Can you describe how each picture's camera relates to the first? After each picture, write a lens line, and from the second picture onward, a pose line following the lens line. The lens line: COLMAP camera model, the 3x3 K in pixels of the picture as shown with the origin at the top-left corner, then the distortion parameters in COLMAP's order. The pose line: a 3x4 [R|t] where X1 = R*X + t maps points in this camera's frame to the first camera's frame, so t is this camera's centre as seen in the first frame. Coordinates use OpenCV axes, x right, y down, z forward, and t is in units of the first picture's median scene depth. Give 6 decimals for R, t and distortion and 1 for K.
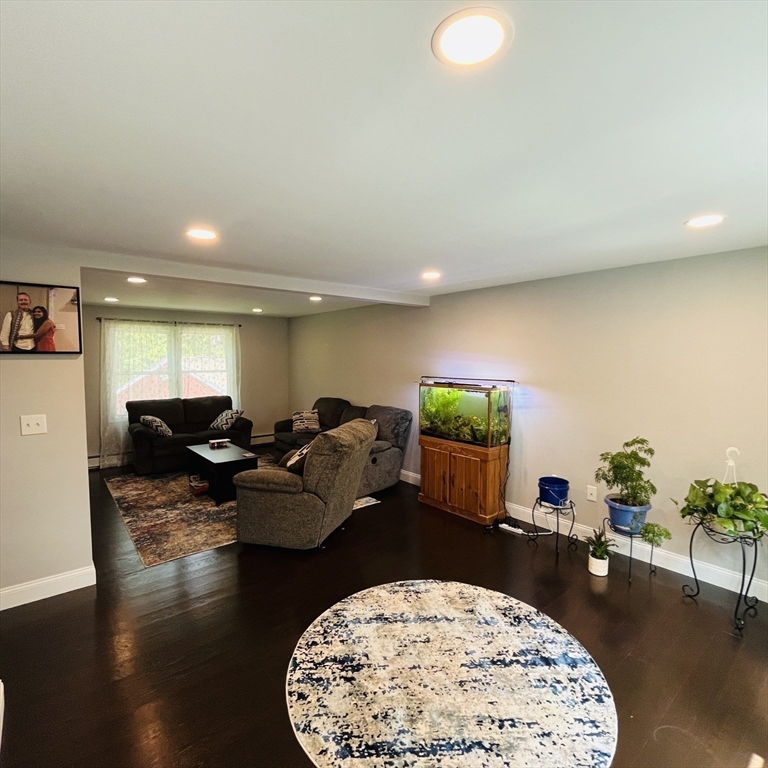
lens RADIAL K [[418.7, 0, 382.2], [0, 418.7, 383.3], [0, 0, 1]] dist [-0.002062, -0.001745]
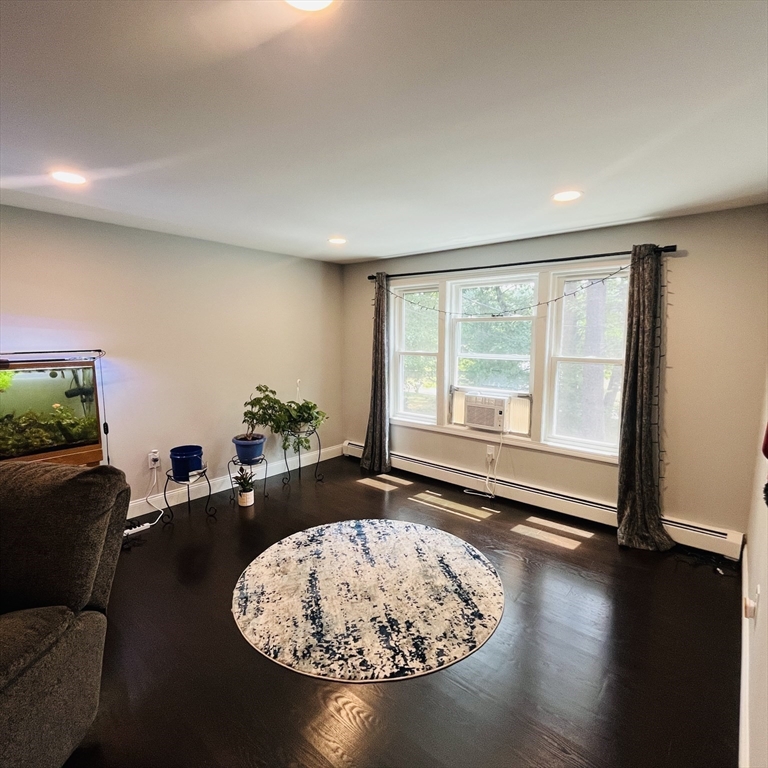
lens RADIAL K [[418.7, 0, 382.2], [0, 418.7, 383.3], [0, 0, 1]] dist [-0.002062, -0.001745]
pose [[-0.173082, -0.114190, 0.978265, -0.732619], [0.056352, 0.990481, 0.125586, -0.019038], [-0.983294, 0.076864, -0.165000, 0.852735]]
